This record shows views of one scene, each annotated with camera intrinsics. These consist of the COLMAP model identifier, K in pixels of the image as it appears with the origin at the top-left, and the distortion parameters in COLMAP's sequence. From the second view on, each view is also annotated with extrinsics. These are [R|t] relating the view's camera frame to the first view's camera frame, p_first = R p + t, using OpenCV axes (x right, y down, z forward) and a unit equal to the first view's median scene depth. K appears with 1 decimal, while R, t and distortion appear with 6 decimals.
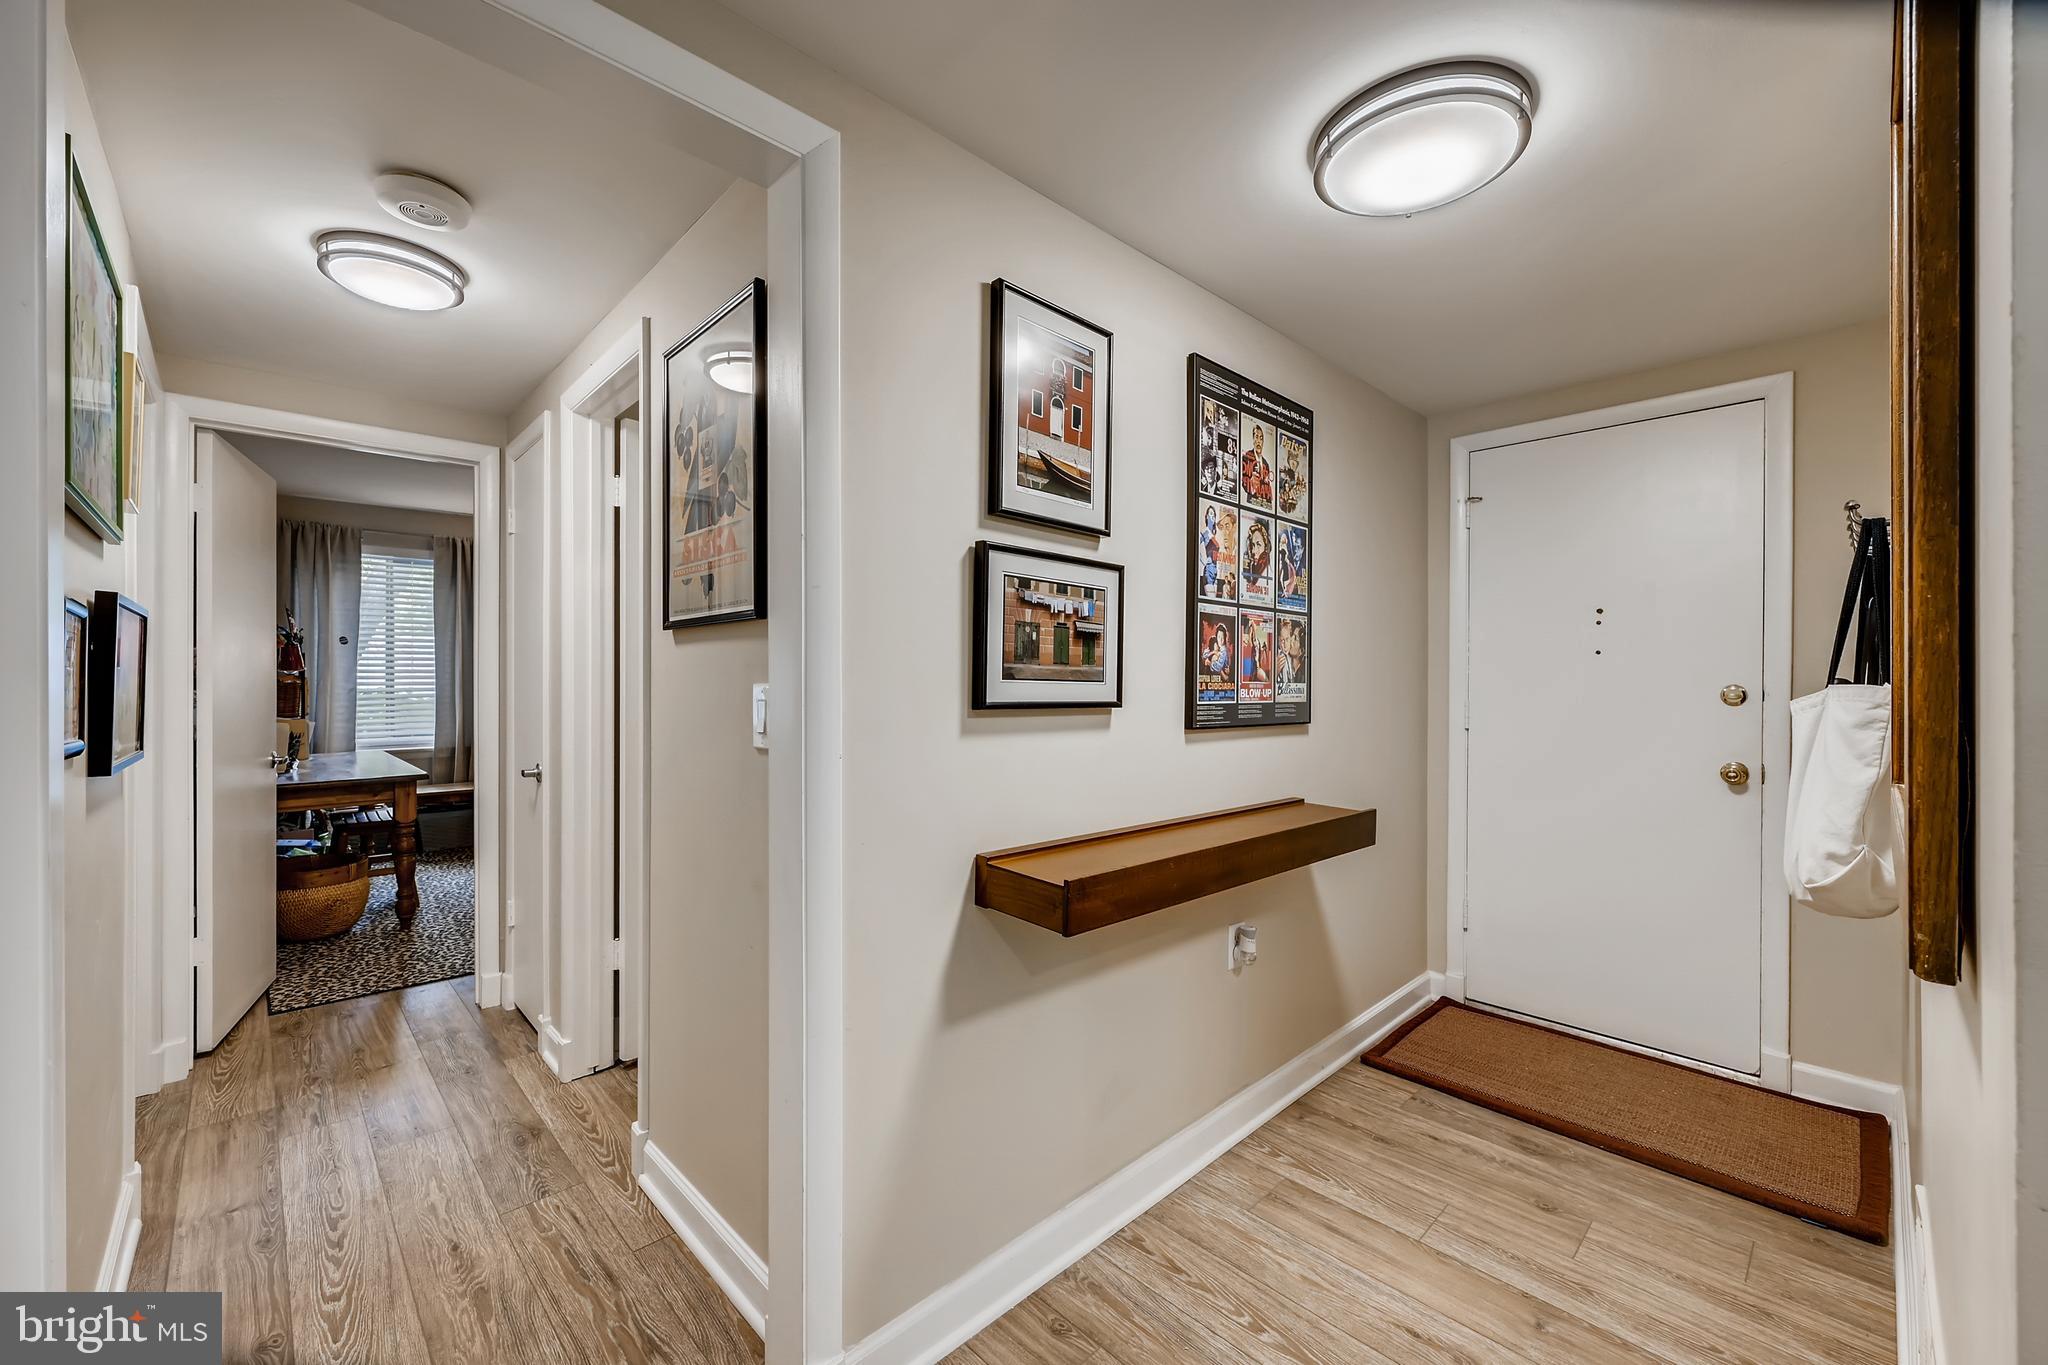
lens RADIAL K [[817.4, 0, 1023.1], [0, 817.4, 680.4], [0, 0, 1]] dist [-0.000418, 0.000267]
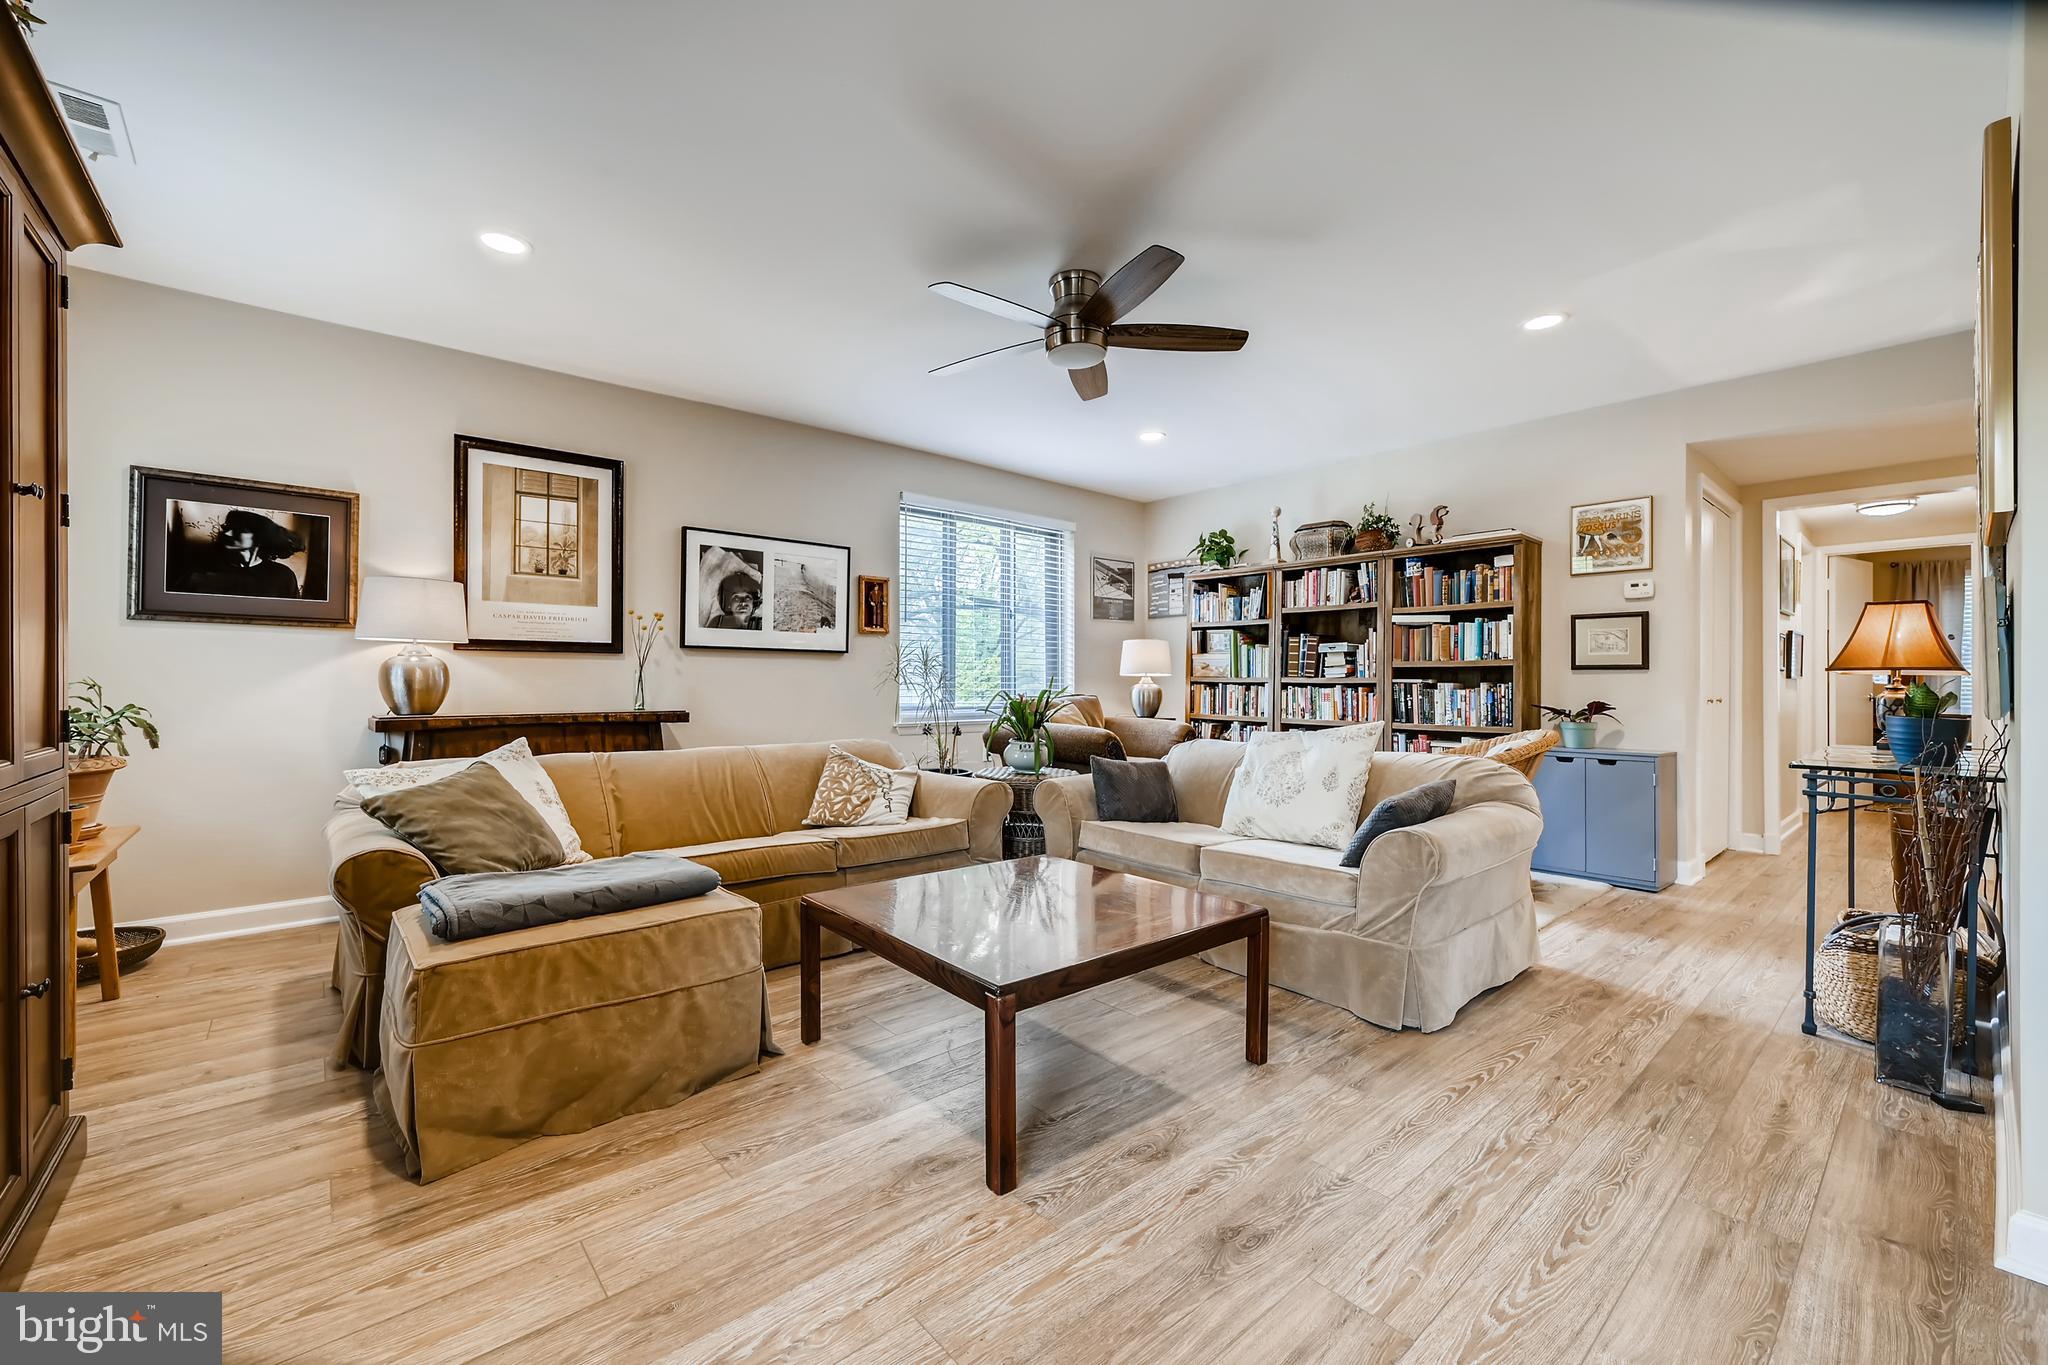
lens RADIAL K [[817.4, 0, 1016.0], [0, 817.4, 680.2], [0, 0, 1]] dist [-0.000418, 0.000267]
pose [[-0.053548, -0.004506, -0.998555, 2.790712], [0.002282, 0.999987, -0.004635, 0.129340], [0.998563, -0.002527, -0.053537, -2.328391]]
